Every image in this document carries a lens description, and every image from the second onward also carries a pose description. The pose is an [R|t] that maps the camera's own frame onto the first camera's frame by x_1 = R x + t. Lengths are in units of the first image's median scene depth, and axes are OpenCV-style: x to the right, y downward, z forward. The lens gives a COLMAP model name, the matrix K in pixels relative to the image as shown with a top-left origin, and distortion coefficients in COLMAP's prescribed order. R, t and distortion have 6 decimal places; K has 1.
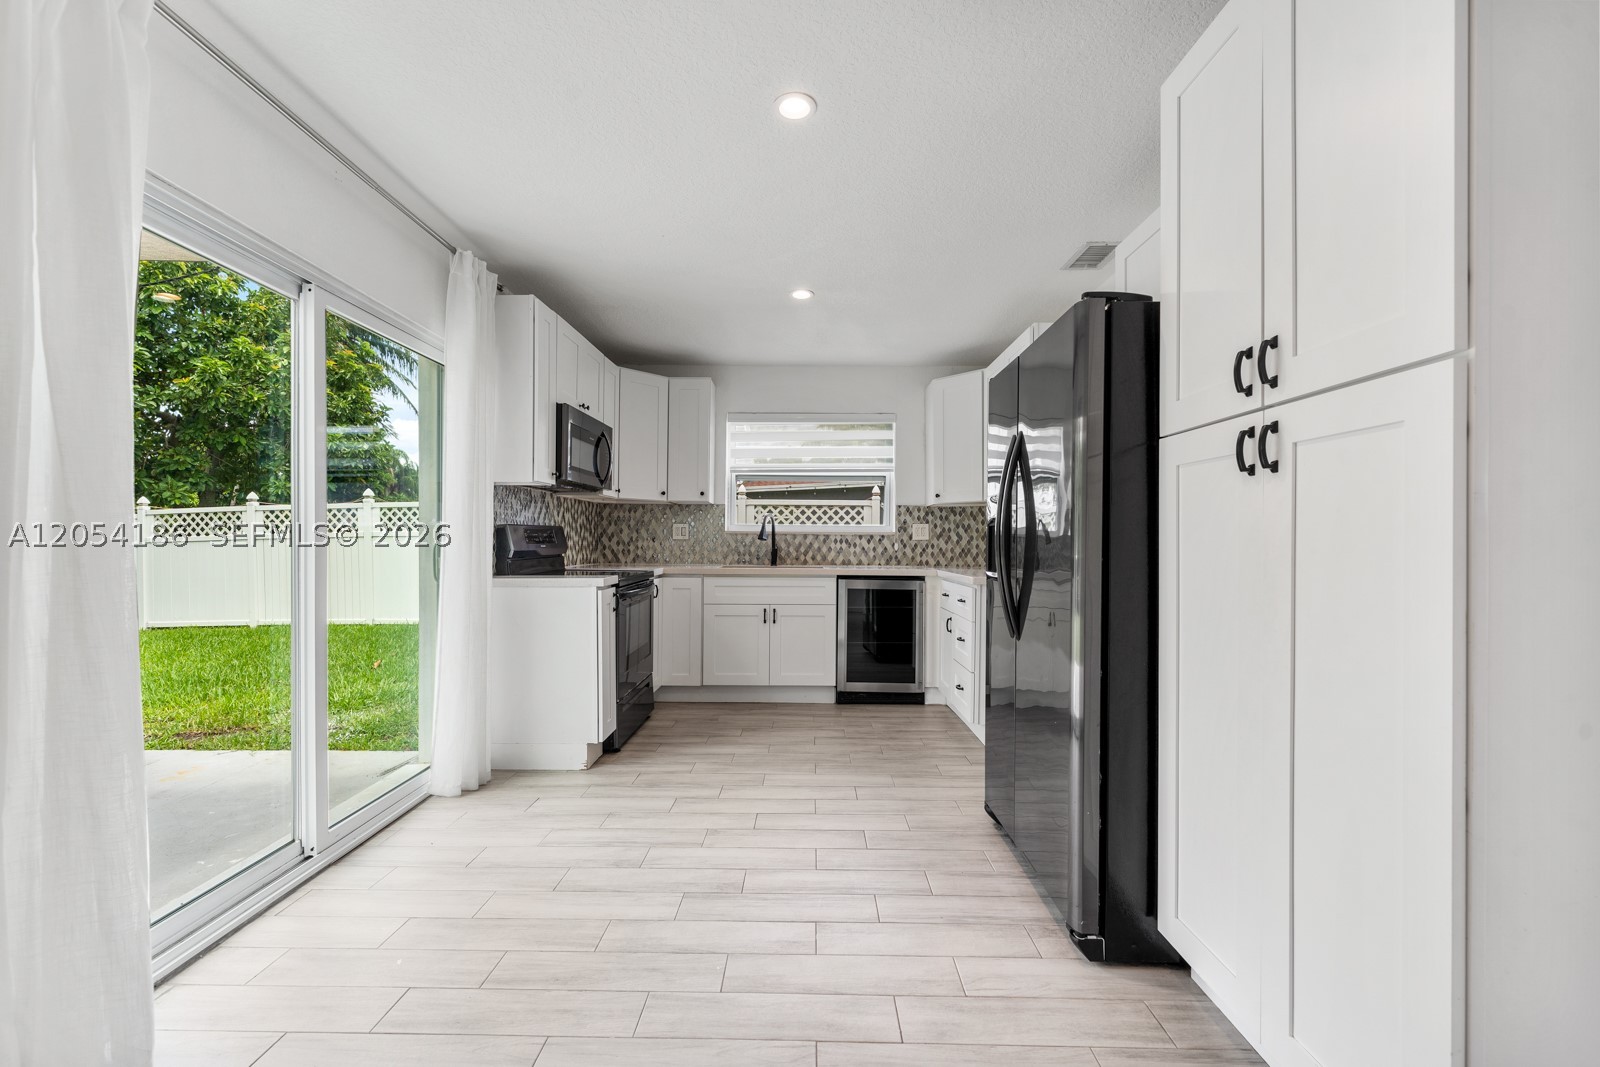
lens RADIAL K [[646.6, 0, 793.1], [0, 646.6, 539.1], [0, 0, 1]] dist [0.000209, -0.000865]
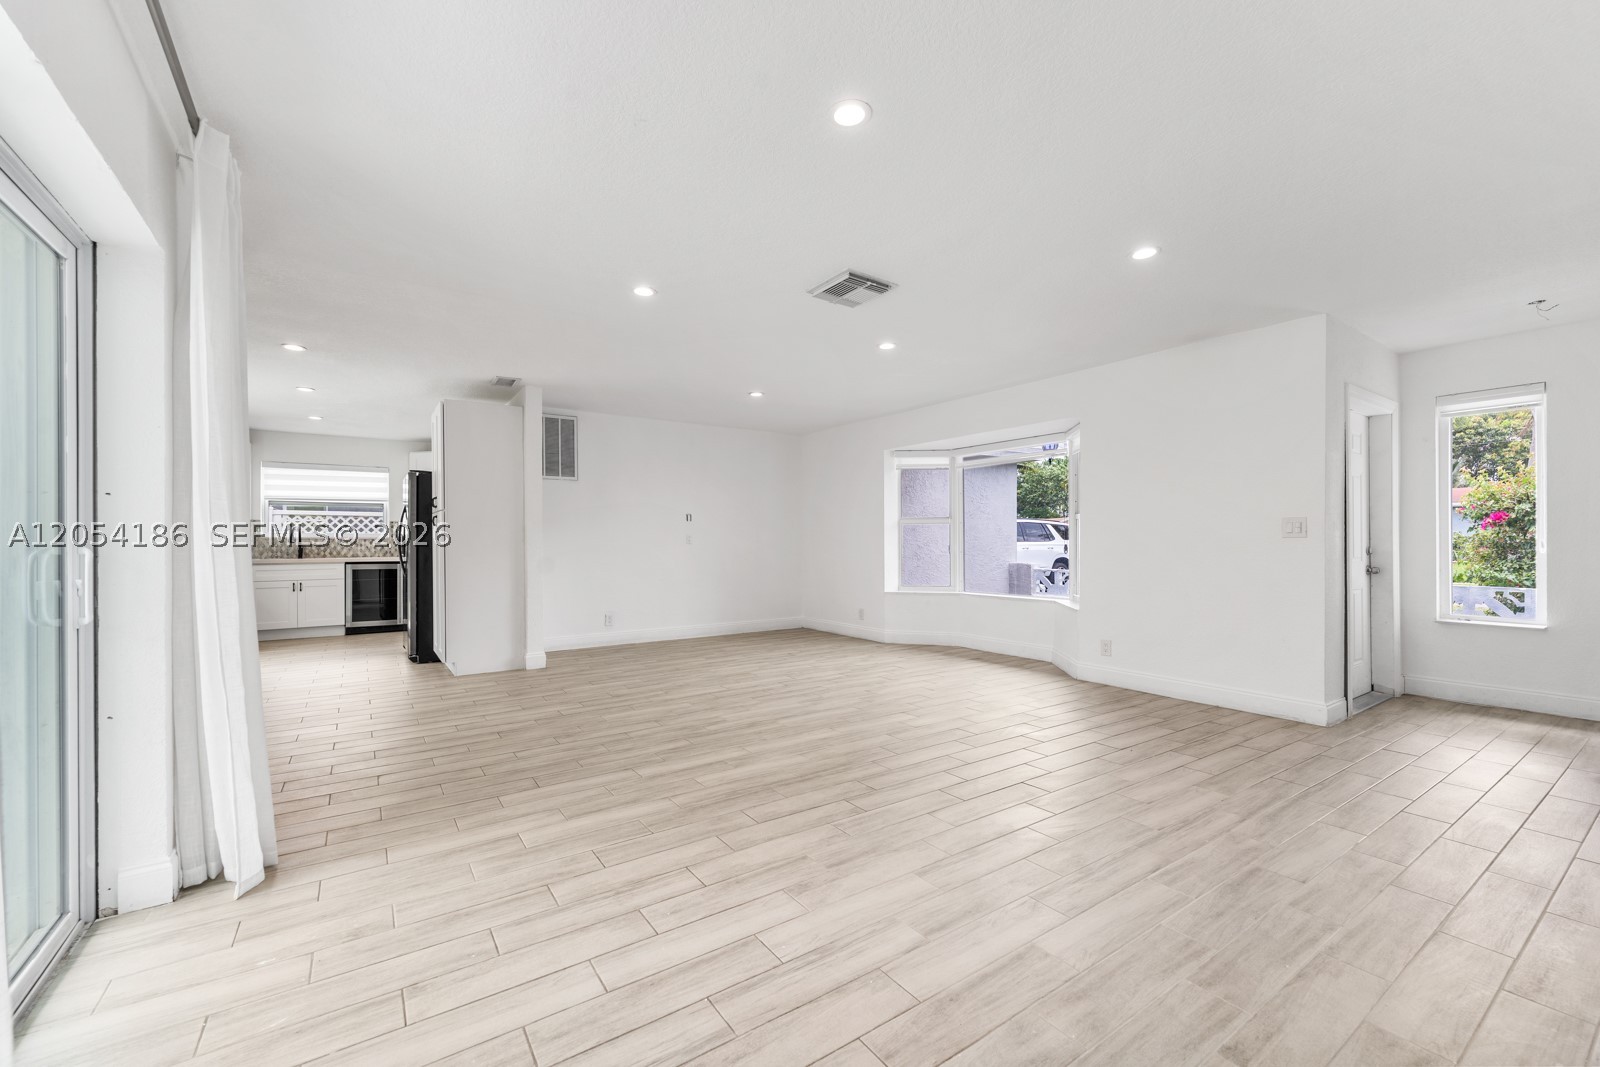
lens RADIAL K [[646.6, 0, 795.8], [0, 646.6, 538.8], [0, 0, 1]] dist [0.000209, -0.000865]
pose [[0.813750, -0.008001, 0.581160, 0.038865], [0.009140, 0.999958, 0.000969, 0.001940], [-0.581143, 0.004523, 0.813789, -1.019936]]
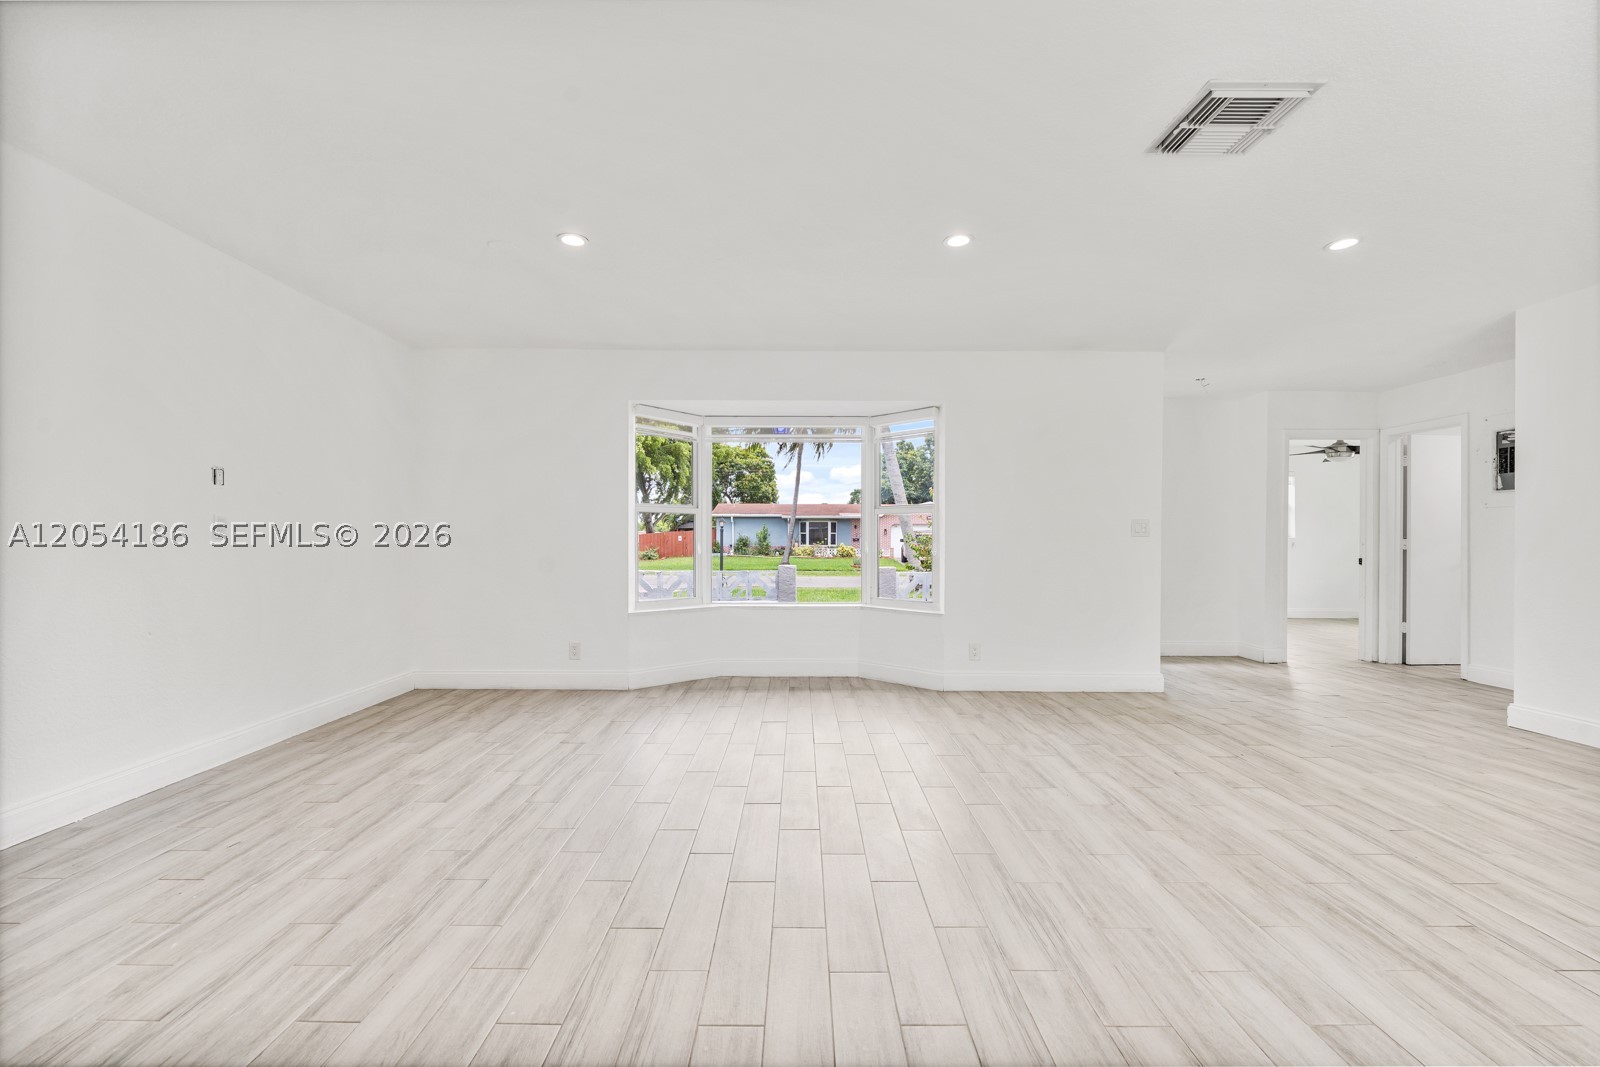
lens RADIAL K [[646.6, 0, 802.3], [0, 646.6, 537.0], [0, 0, 1]] dist [0.000209, -0.000865]
pose [[-0.017081, -0.003007, 0.999850, 0.071281], [-0.004480, 0.999986, 0.002931, 0.007004], [-0.999844, -0.004429, -0.017094, -0.211925]]
